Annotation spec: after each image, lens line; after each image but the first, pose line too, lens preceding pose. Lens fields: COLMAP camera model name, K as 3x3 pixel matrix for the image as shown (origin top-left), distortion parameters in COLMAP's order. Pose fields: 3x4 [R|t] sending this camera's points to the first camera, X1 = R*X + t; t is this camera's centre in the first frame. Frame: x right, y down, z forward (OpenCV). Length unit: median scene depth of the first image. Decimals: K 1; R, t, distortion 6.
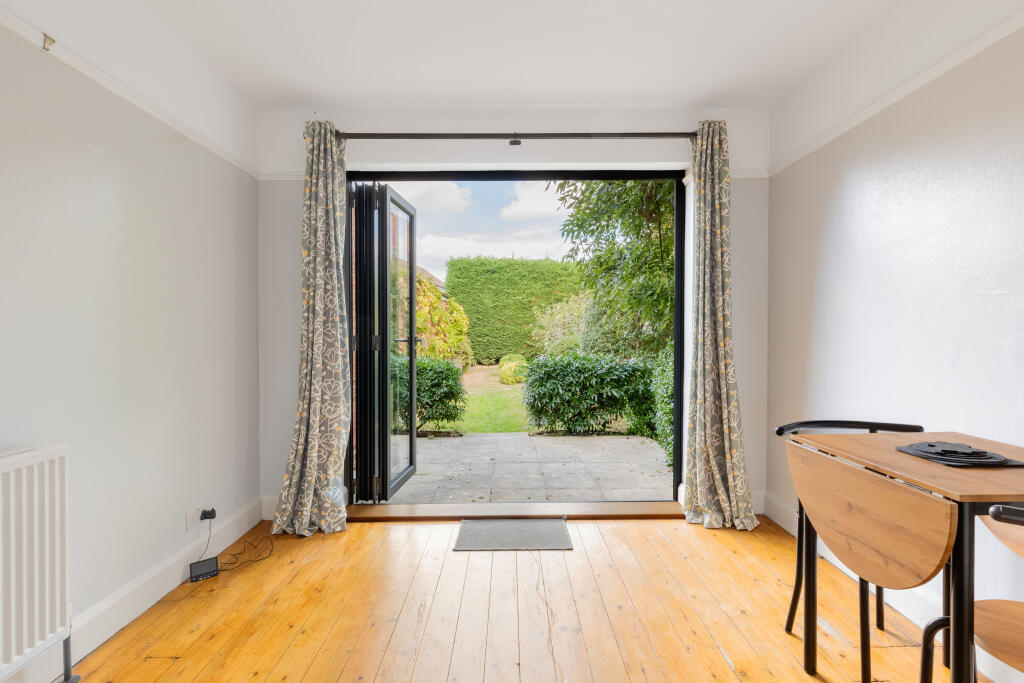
lens RADIAL K [[505.3, 0, 512.0], [0, 505.3, 341.5], [0, 0, 1]] dist [0.001597, -0.000978]
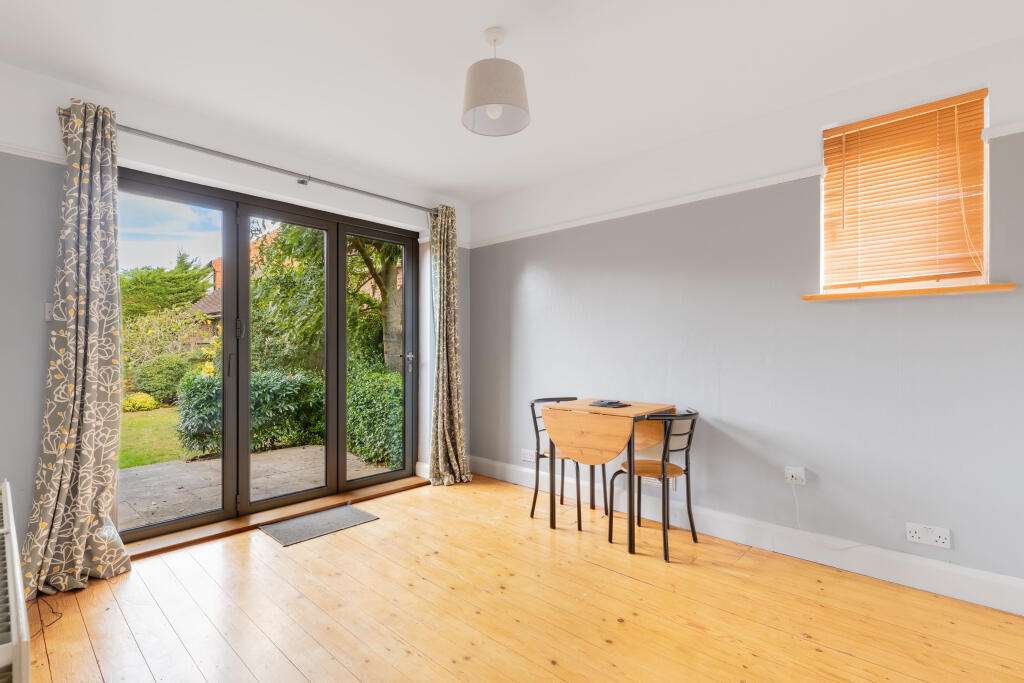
lens RADIAL K [[477.9, 0, 511.9], [0, 477.9, 353.6], [0, 0, 1]] dist [0.001007, -0.000595]
pose [[0.684334, 0.000145, 0.729169, -0.482225], [0.010262, 0.999899, -0.009830, 0.006327], [-0.729097, 0.014210, 0.684263, -0.075835]]
